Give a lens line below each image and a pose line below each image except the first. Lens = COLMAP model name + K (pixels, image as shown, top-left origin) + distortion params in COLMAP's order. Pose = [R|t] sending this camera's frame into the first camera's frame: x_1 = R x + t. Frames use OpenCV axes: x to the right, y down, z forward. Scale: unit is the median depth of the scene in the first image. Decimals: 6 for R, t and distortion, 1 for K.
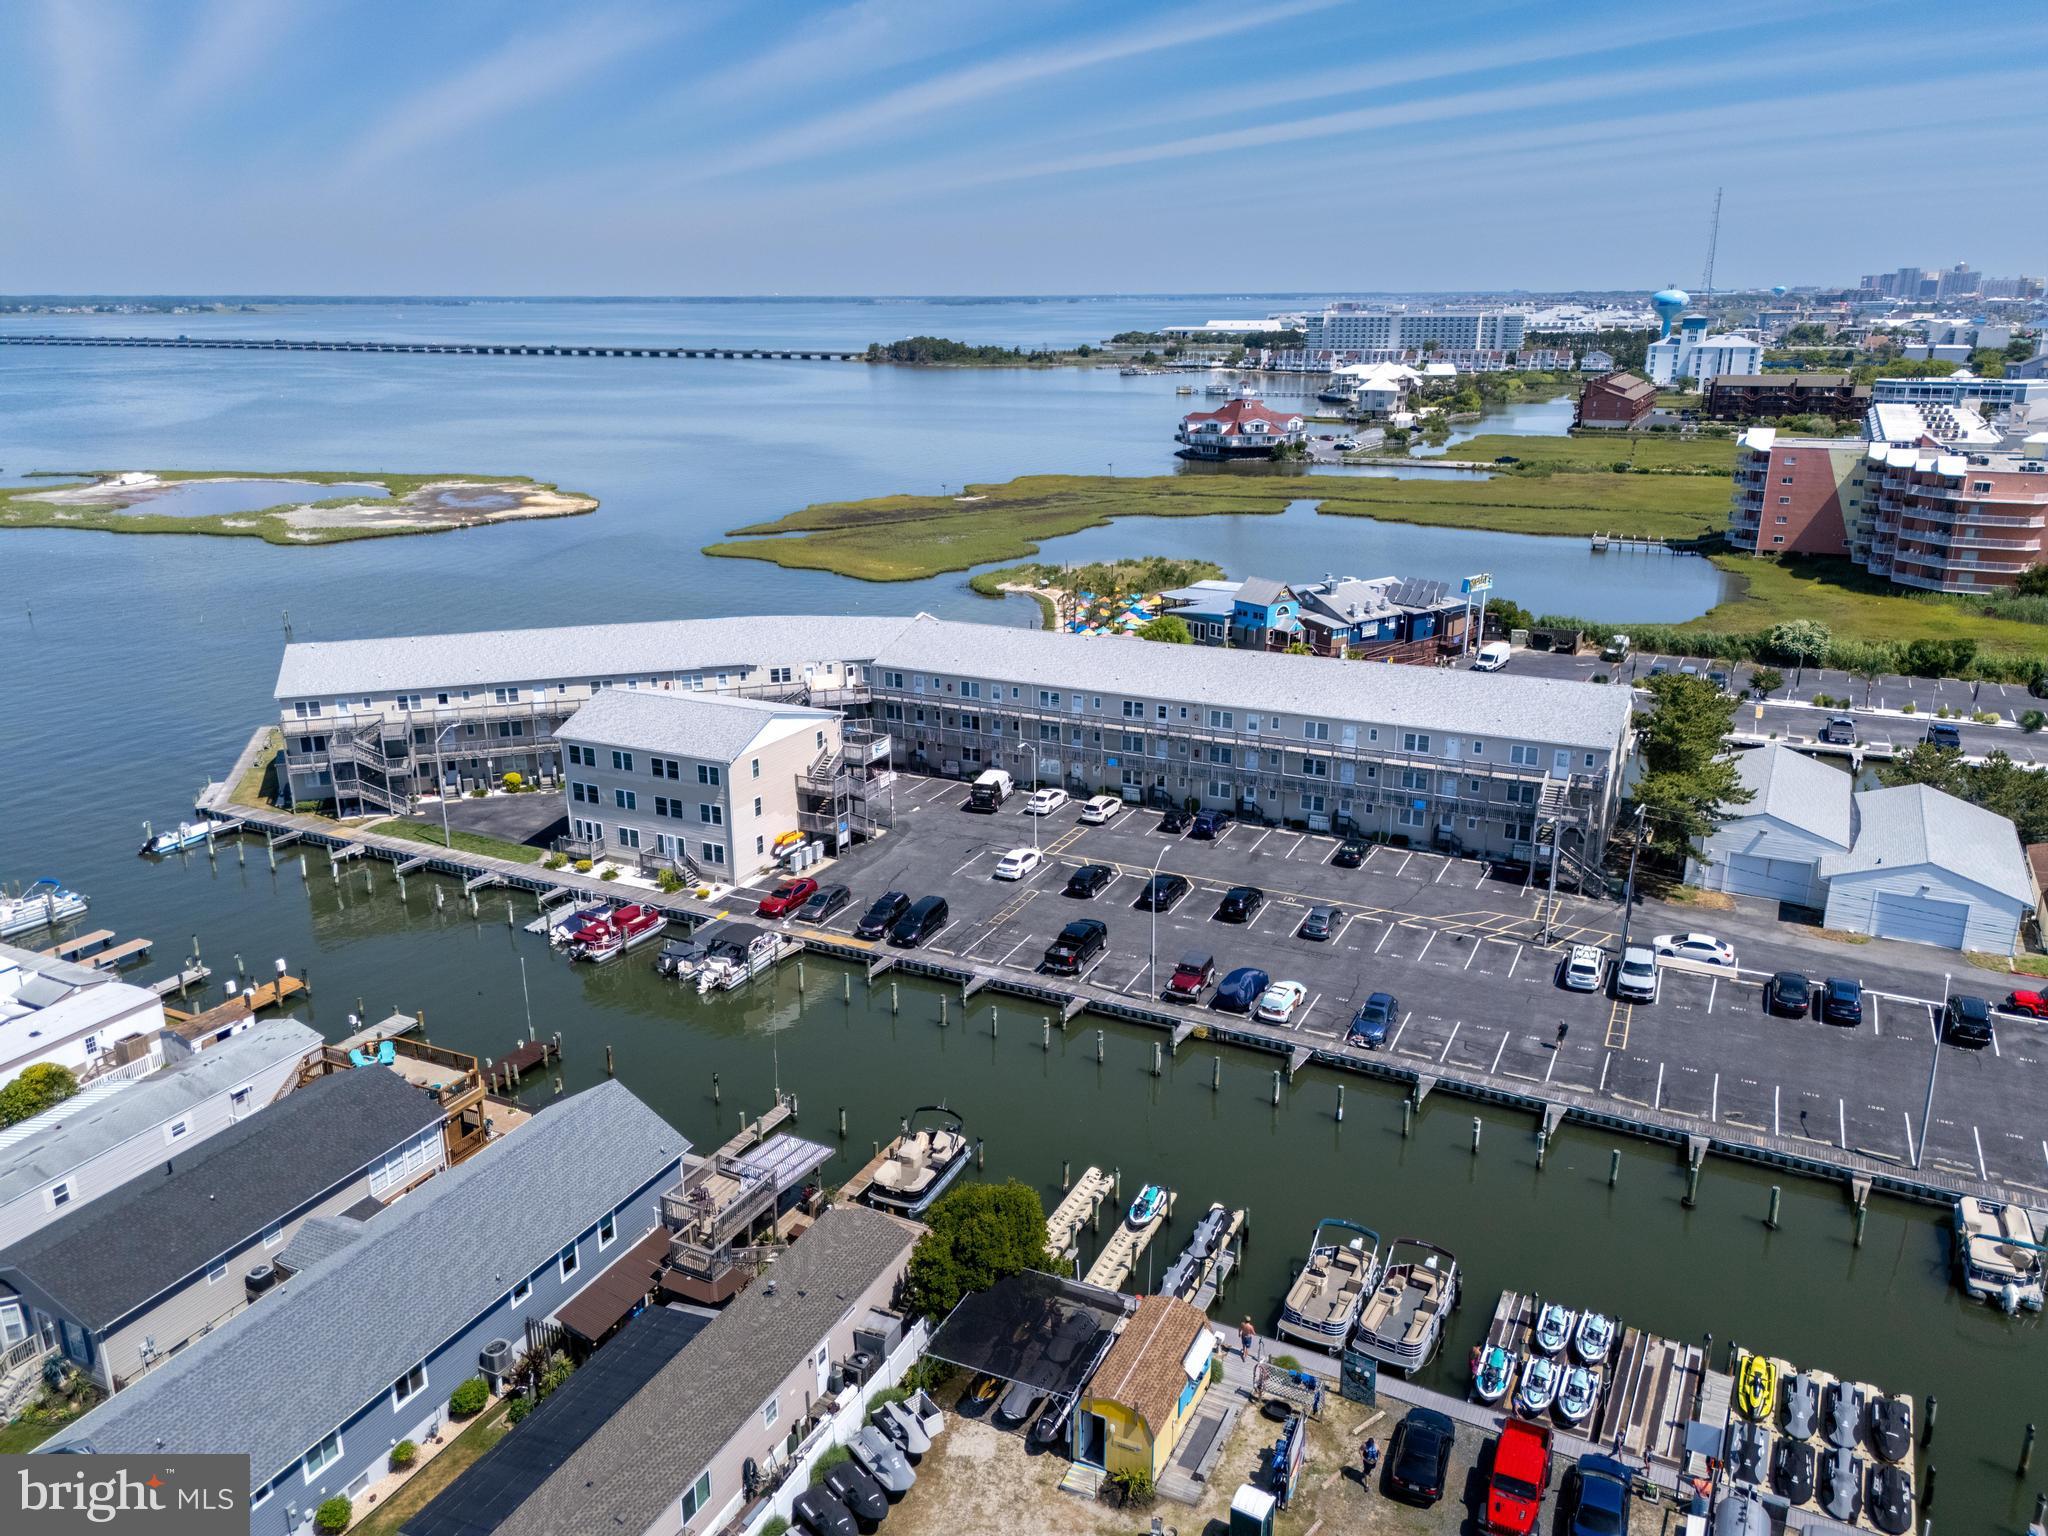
lens RADIAL K [[1473.6, 0, 1006.7], [0, 1473.6, 758.2], [0, 0, 1]] dist [0.053176, -0.033384]
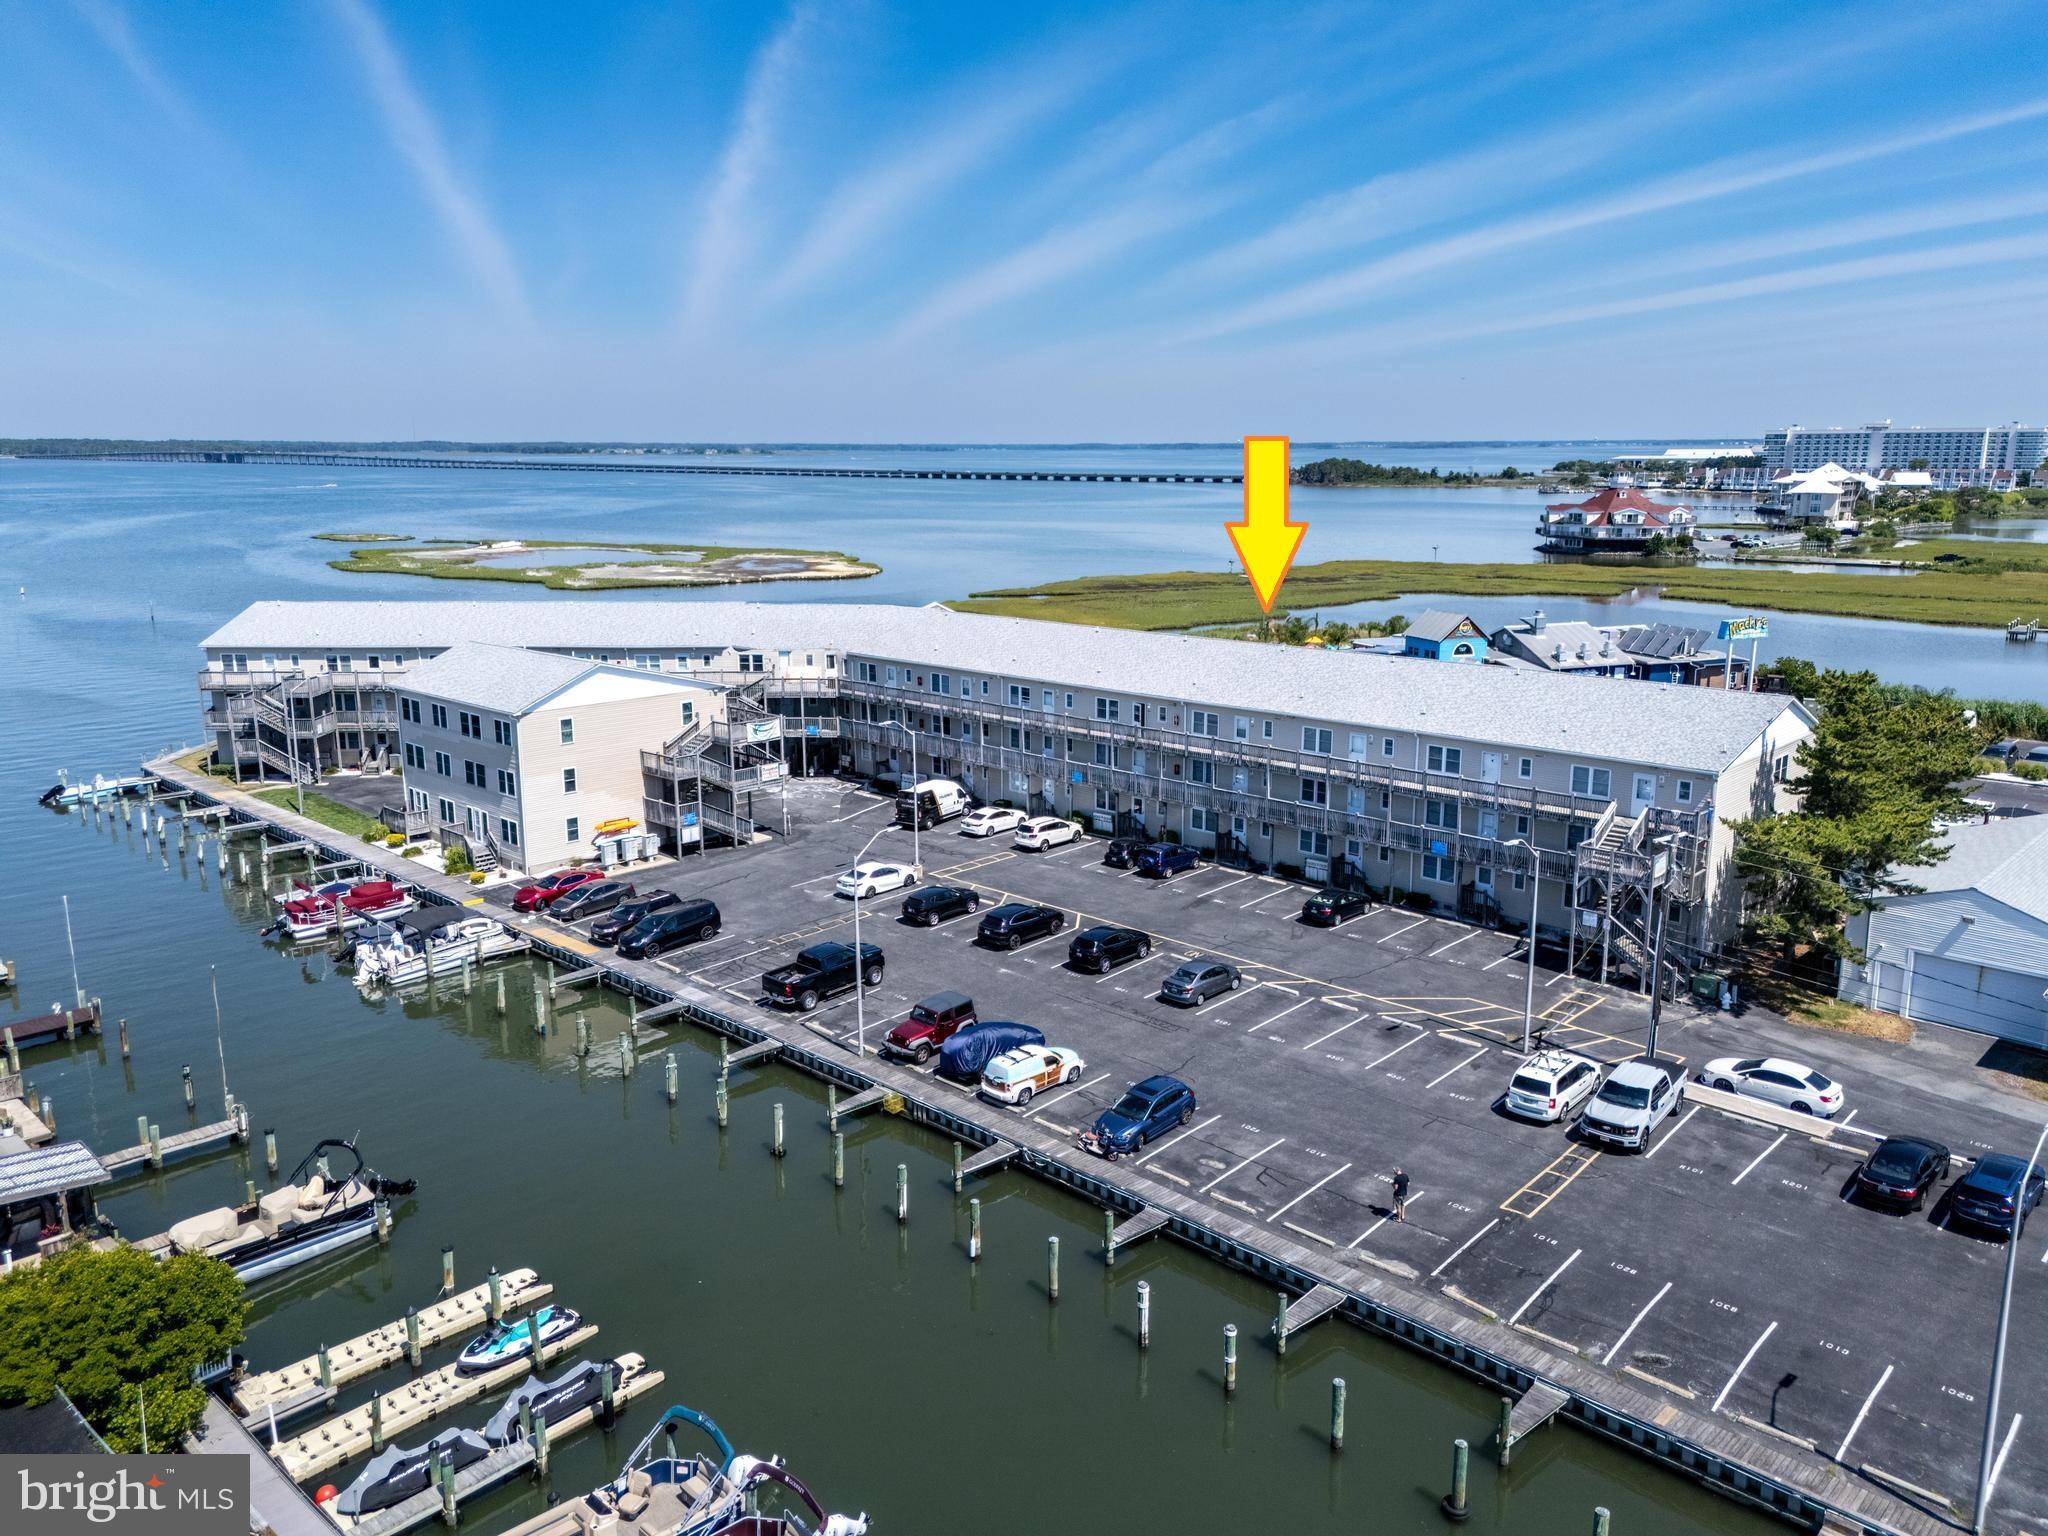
lens RADIAL K [[1473.6, 0, 1030.7], [0, 1473.6, 778.2], [0, 0, 1]] dist [0.053176, -0.033384]
pose [[0.959724, 0.066889, -0.272866, 0.278711], [-0.088156, 0.993889, -0.066425, 0.060876], [0.266755, 0.087804, 0.959756, 0.284097]]
